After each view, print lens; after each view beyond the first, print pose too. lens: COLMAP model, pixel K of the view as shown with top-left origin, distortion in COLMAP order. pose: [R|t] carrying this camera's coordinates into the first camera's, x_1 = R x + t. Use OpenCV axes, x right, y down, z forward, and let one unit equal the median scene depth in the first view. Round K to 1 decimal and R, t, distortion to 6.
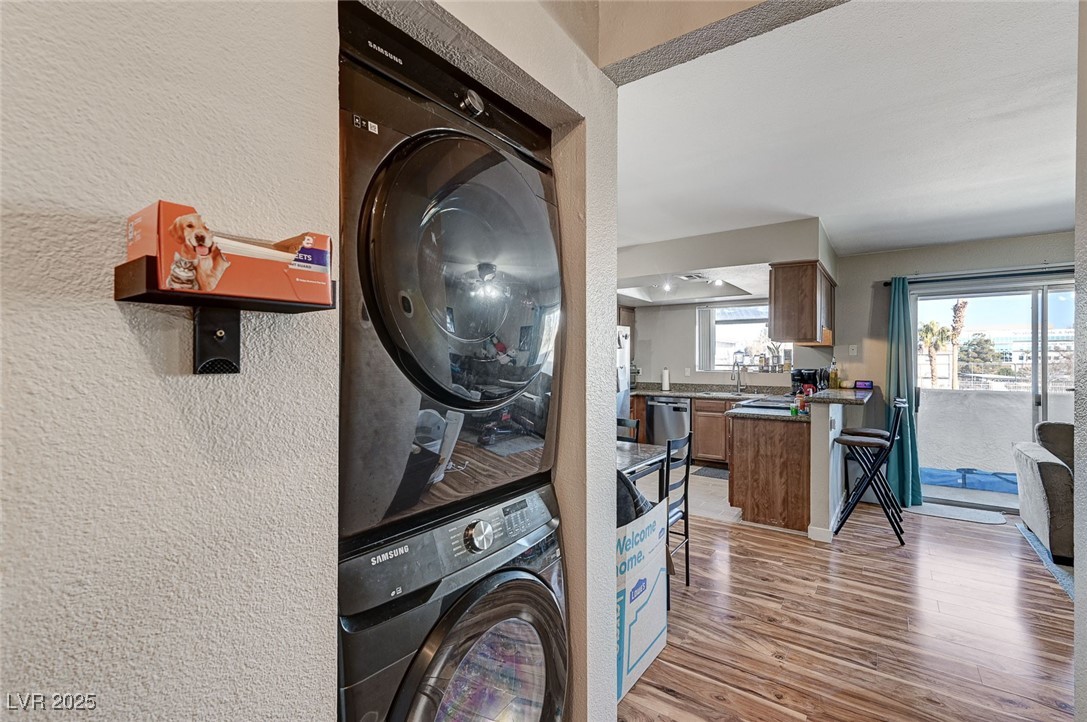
lens RADIAL K [[477.4, 0, 550.8], [0, 477.4, 360.6], [0, 0, 1]] dist [-0.000382, 0.000306]
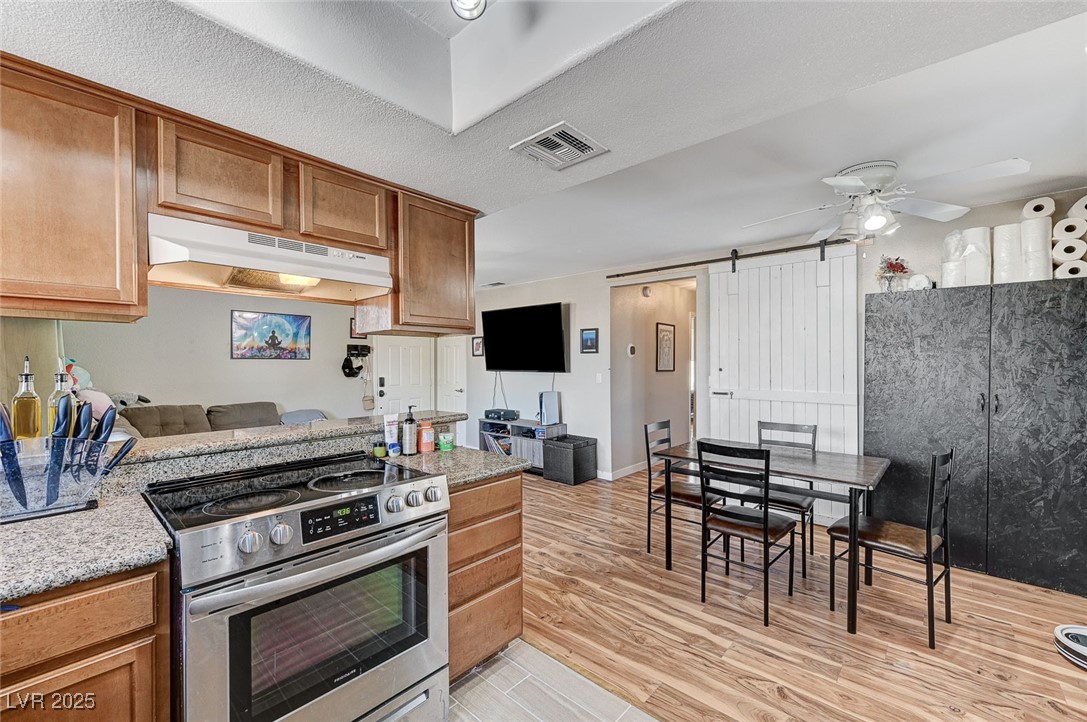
lens RADIAL K [[443.5, 0, 551.2], [0, 443.5, 366.8], [0, 0, 1]] dist [0.004088, 0.000544]
pose [[-0.994076, 0.001043, 0.108683, 0.287226], [0.002084, 0.999953, 0.009470, -0.003989], [-0.108668, 0.009640, -0.994031, 1.493376]]
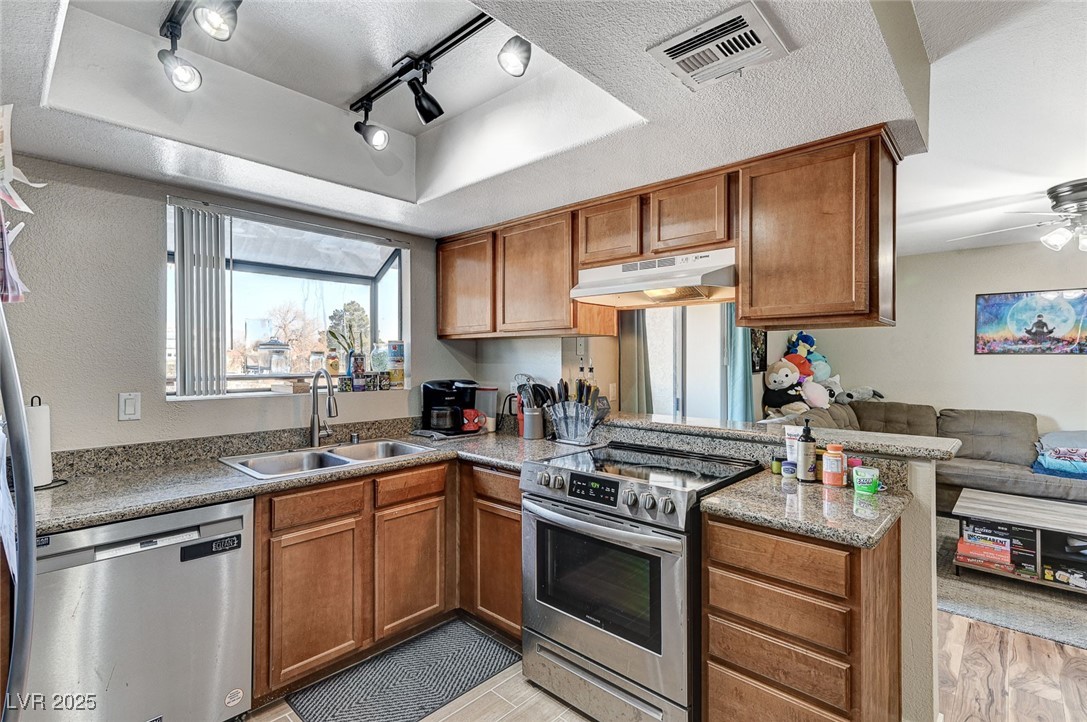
lens RADIAL K [[507.9, 0, 545.8], [0, 507.9, 359.2], [0, 0, 1]] dist [0.012149, 0.000147]
pose [[0.129674, -0.004091, 0.991548, 0.007533], [-0.000066, 0.999991, 0.004135, -0.010274], [-0.991557, -0.000602, 0.129672, 1.162651]]
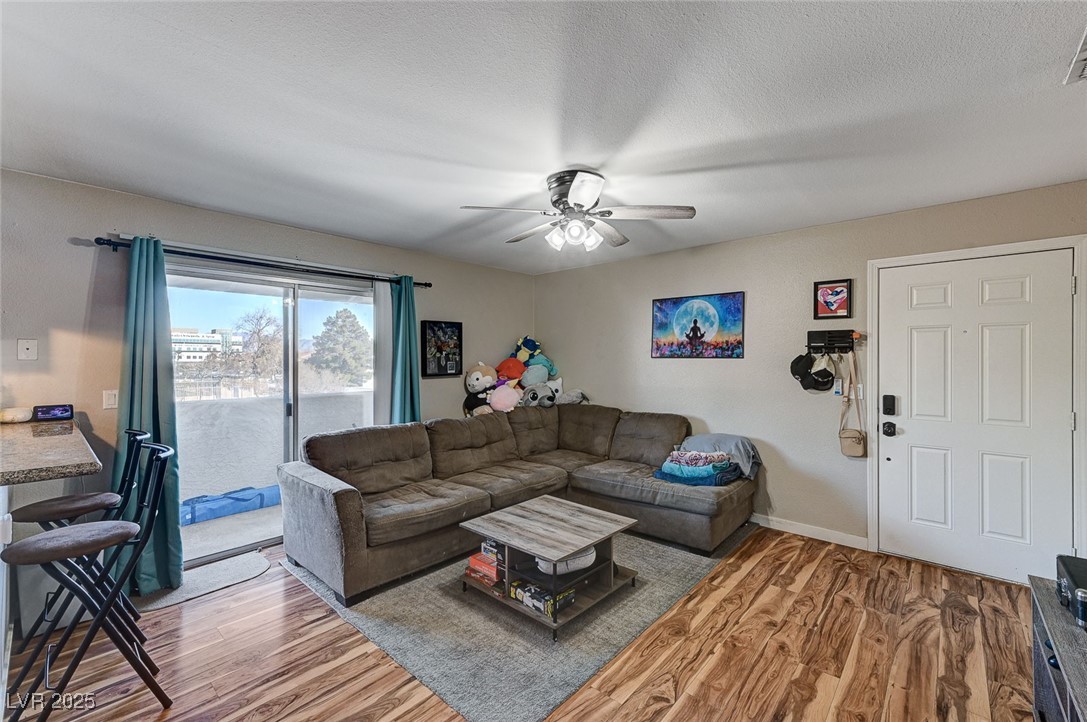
lens RADIAL K [[454.4, 0, 543.5], [0, 454.4, 361.0], [0, 0, 1]] dist [0.008916, 0.000051]
pose [[0.113236, -0.003292, 0.993563, 0.222306], [0.000334, 0.999995, 0.003275, -0.013902], [-0.993568, -0.000039, 0.113236, 0.437514]]
